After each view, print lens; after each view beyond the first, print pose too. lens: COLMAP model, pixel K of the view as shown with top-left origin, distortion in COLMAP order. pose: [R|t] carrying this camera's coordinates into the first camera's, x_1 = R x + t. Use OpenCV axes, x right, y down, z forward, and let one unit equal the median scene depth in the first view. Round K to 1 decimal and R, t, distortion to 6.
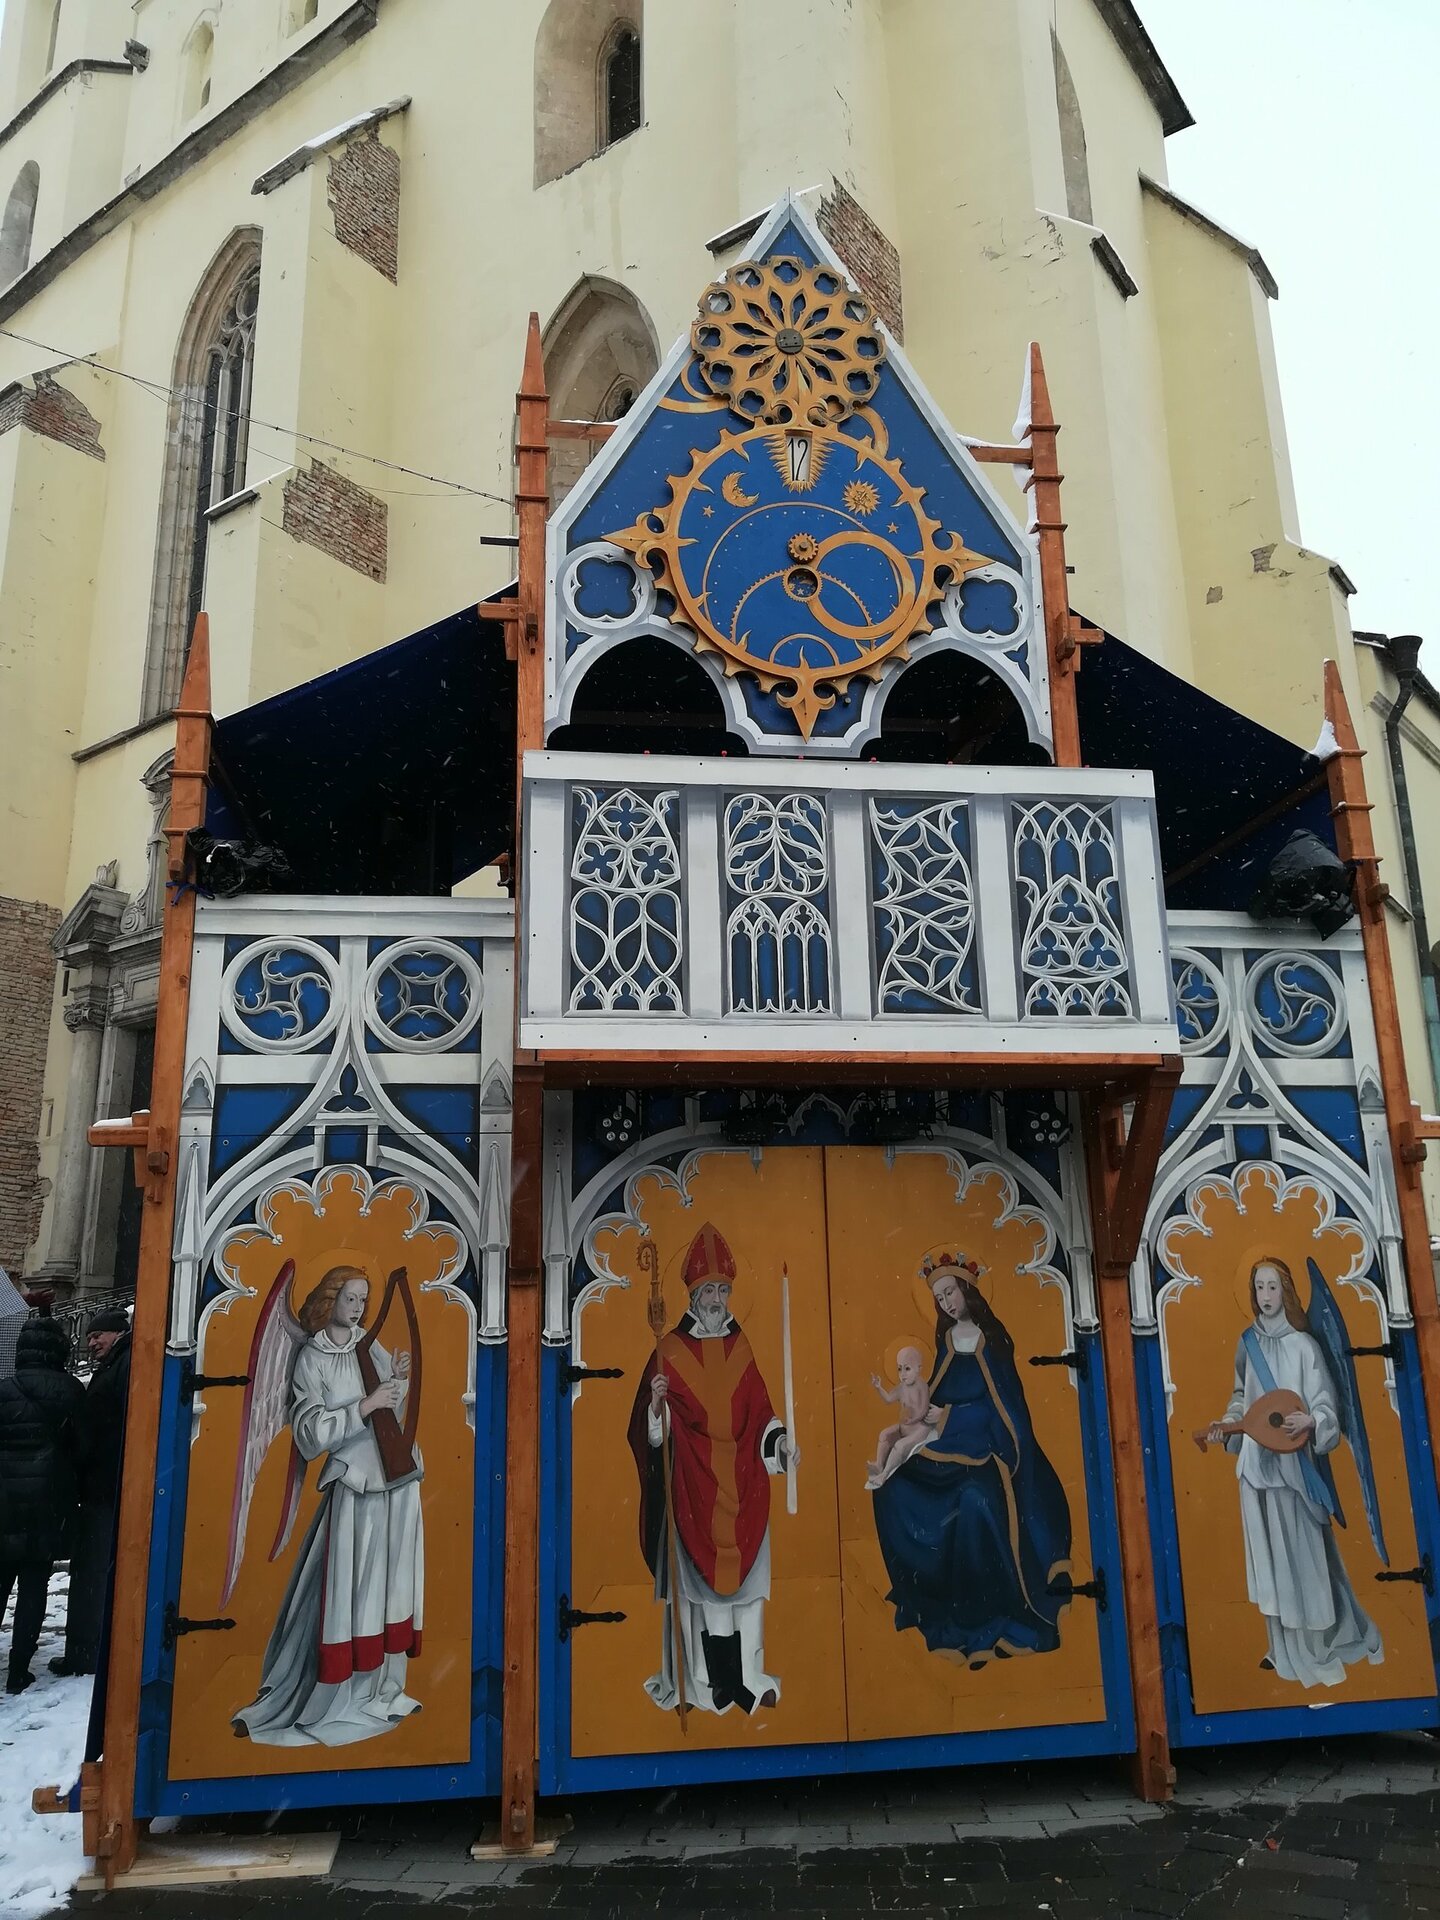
lens RADIAL K [[1475.9, 0, 723.2], [0, 1475.9, 946.2], [0, 0, 1]] dist [0.075225, -0.000633]
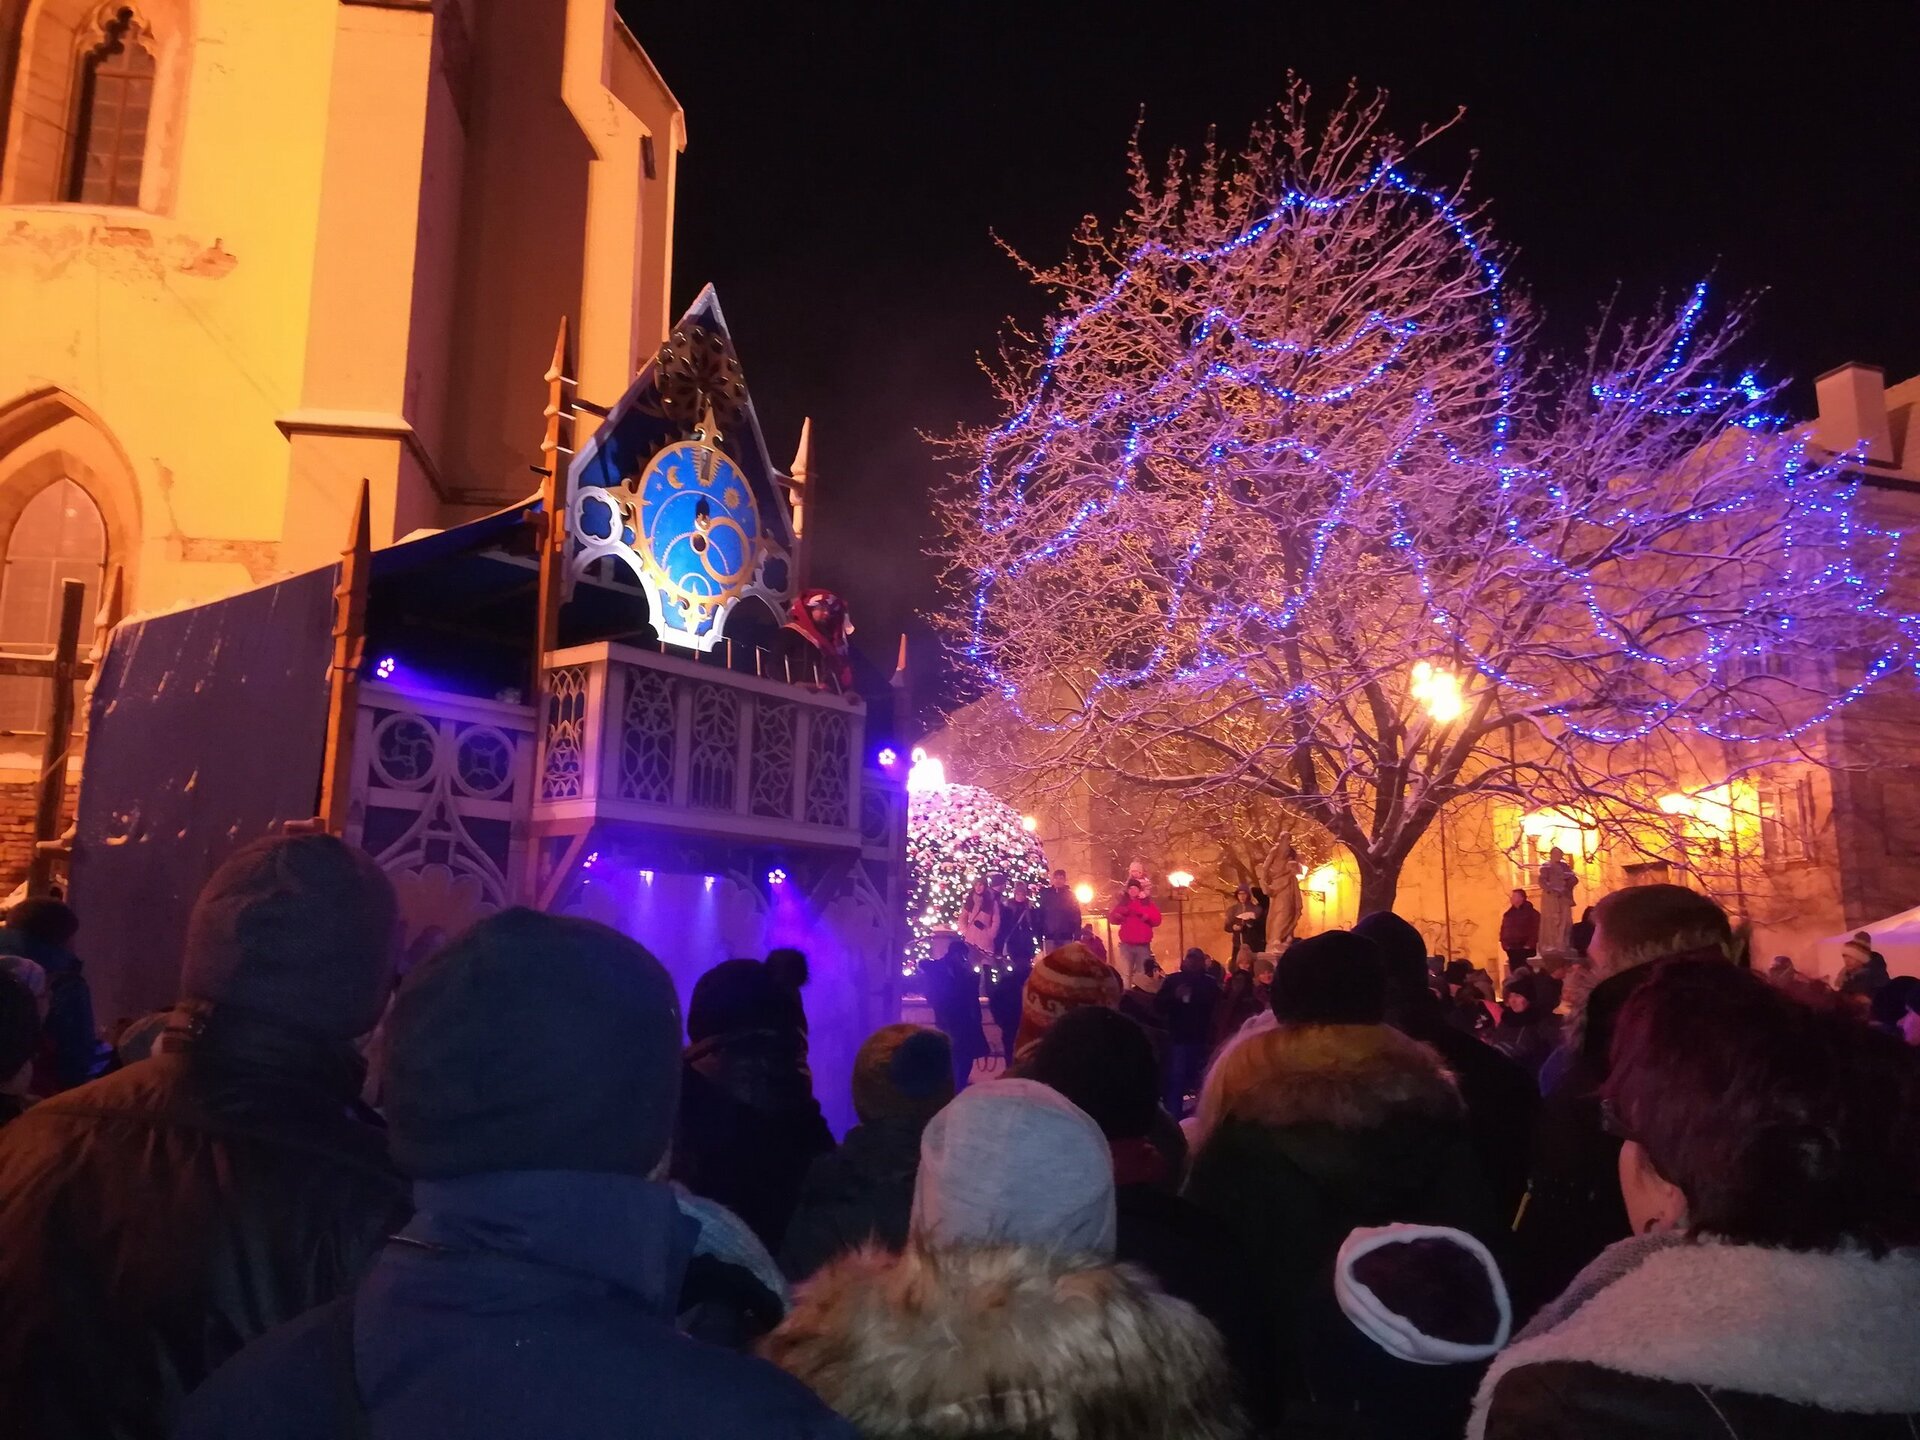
lens RADIAL K [[1475.9, 0, 959.7], [0, 1475.9, 725.1], [0, 0, 1]] dist [0.075225, -0.000633]
pose [[0.731281, 0.152600, 0.664787, -0.956304], [-0.207603, 0.978206, 0.003824, -0.126673], [-0.649715, -0.140808, 0.747023, -0.567711]]
